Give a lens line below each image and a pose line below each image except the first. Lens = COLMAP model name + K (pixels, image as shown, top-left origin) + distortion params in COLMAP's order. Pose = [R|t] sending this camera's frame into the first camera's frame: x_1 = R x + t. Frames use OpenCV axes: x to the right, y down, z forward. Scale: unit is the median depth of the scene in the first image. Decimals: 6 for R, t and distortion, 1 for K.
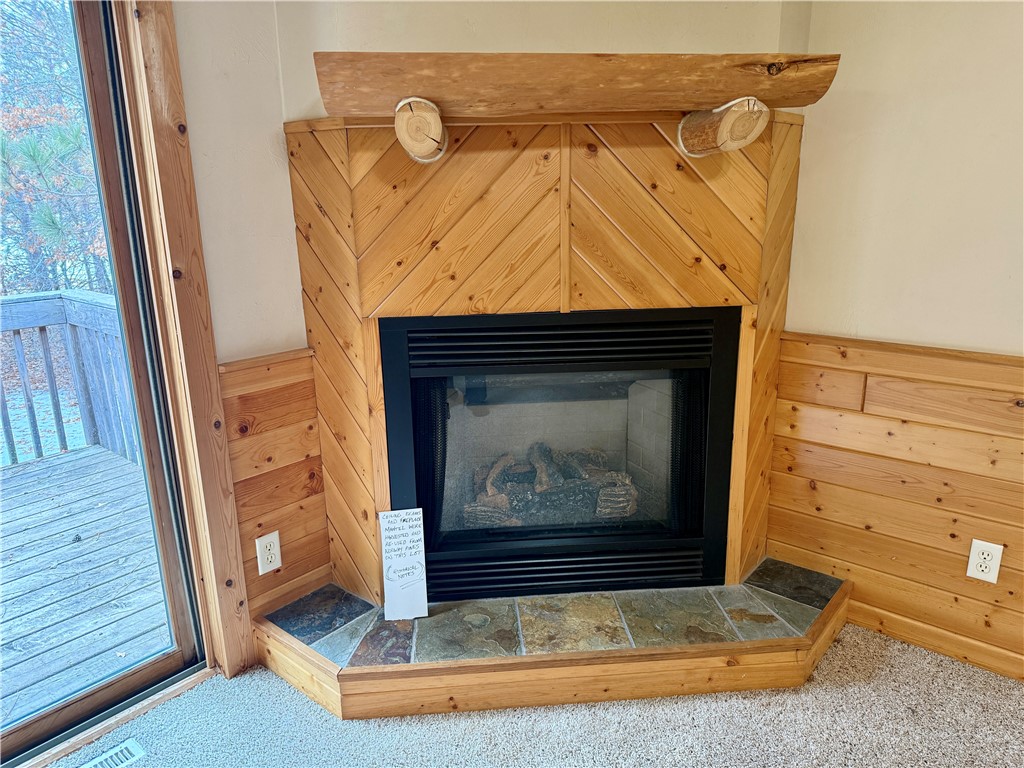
lens RADIAL K [[717.0, 0, 511.5], [0, 717.0, 385.7], [0, 0, 1]] dist [0.060834, -0.067381]
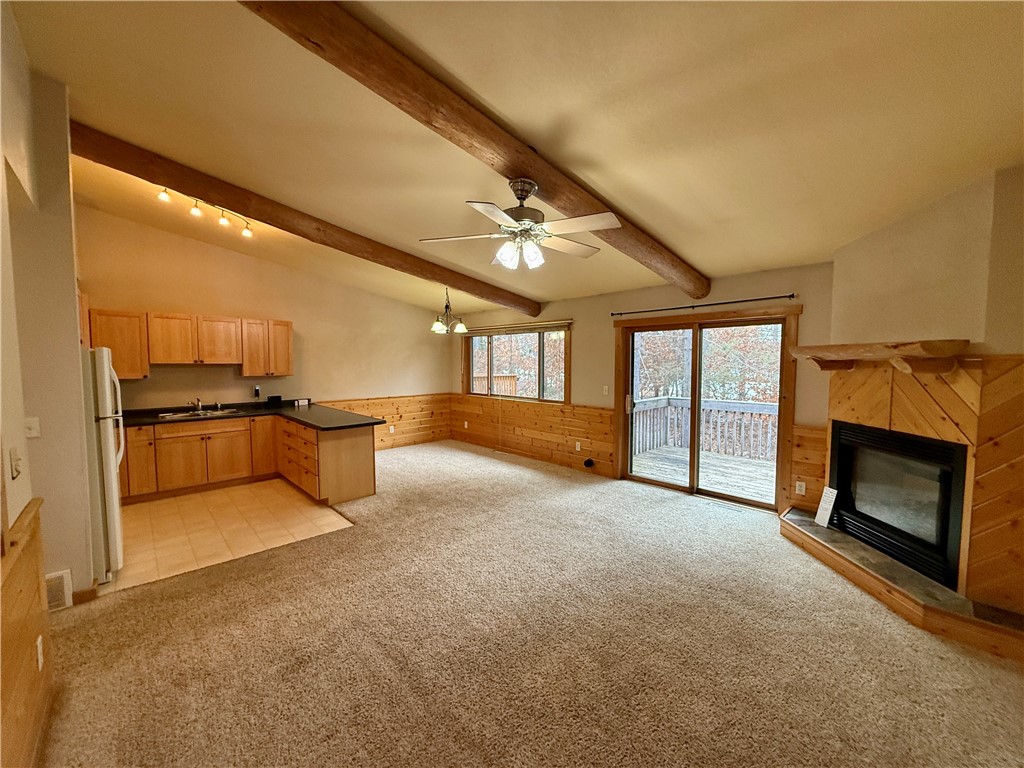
lens RADIAL K [[406.1, 0, 509.8], [0, 406.1, 385.5], [0, 0, 1]] dist [0.001491, -0.000318]
pose [[-0.119785, 0.077043, -0.989806, 1.590294], [-0.261499, 0.959331, 0.106317, -0.055665], [0.957742, 0.271568, -0.094766, -0.172744]]
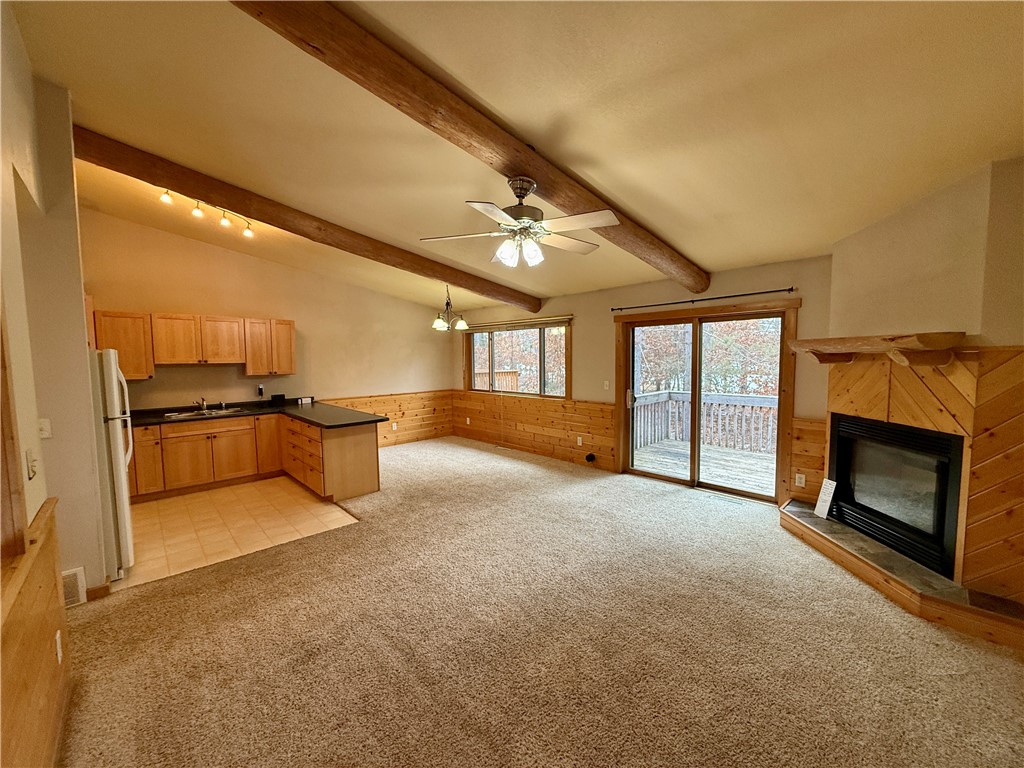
lens RADIAL K [[406.1, 0, 509.7], [0, 406.1, 385.2], [0, 0, 1]] dist [0.001491, -0.000318]
pose [[-0.122621, 0.088702, -0.988482, 1.606934], [-0.250300, 0.961038, 0.117289, -0.061850], [0.960372, 0.261799, -0.095642, -0.171575]]
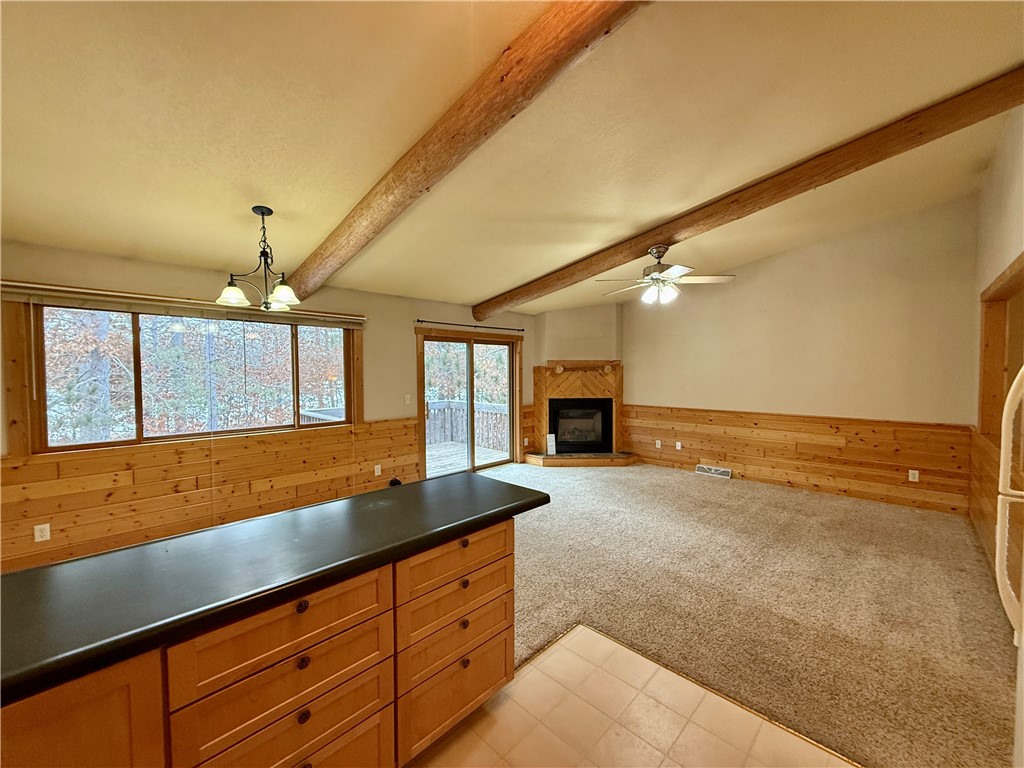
lens RADIAL K [[406.1, 0, 509.0], [0, 406.1, 384.5], [0, 0, 1]] dist [0.001491, -0.000318]
pose [[0.996454, 0.013793, -0.083004, -0.226592], [-0.032874, 0.971887, -0.233143, 0.550338], [0.077455, 0.235045, 0.968894, -2.157366]]
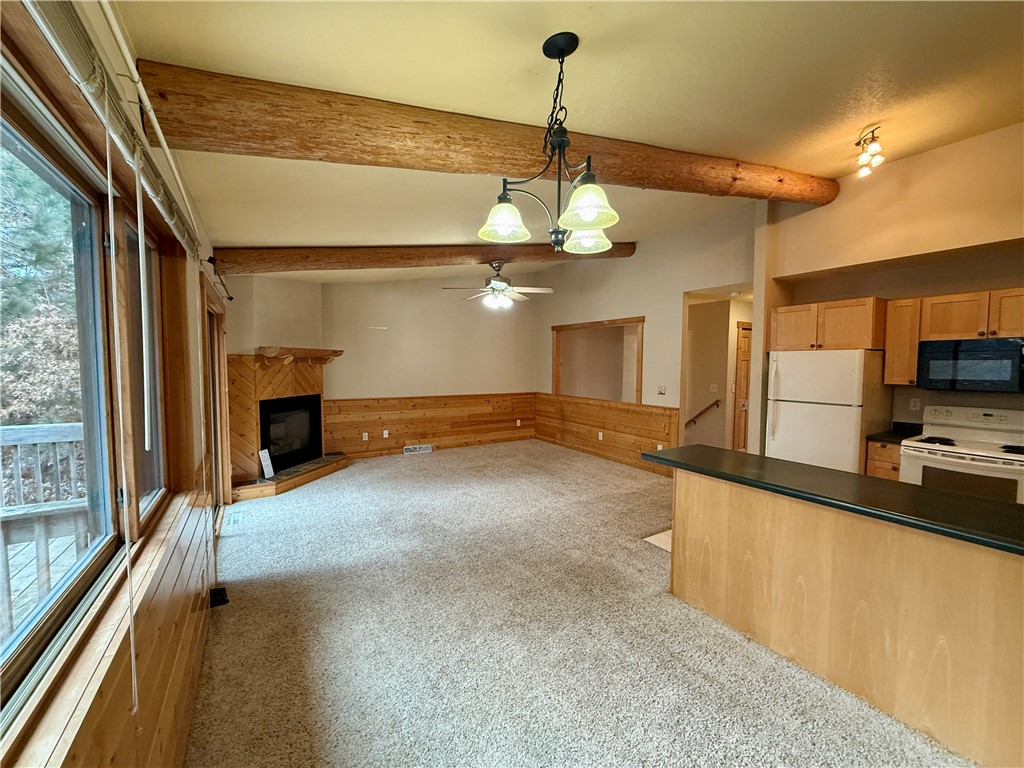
lens RADIAL K [[406.1, 0, 509.8], [0, 406.1, 384.8], [0, 0, 1]] dist [0.001491, -0.000318]
pose [[0.312503, -0.035346, 0.949259, -1.867582], [0.241436, 0.969446, -0.043385, 0.254442], [-0.918722, 0.242743, 0.311489, -1.028778]]
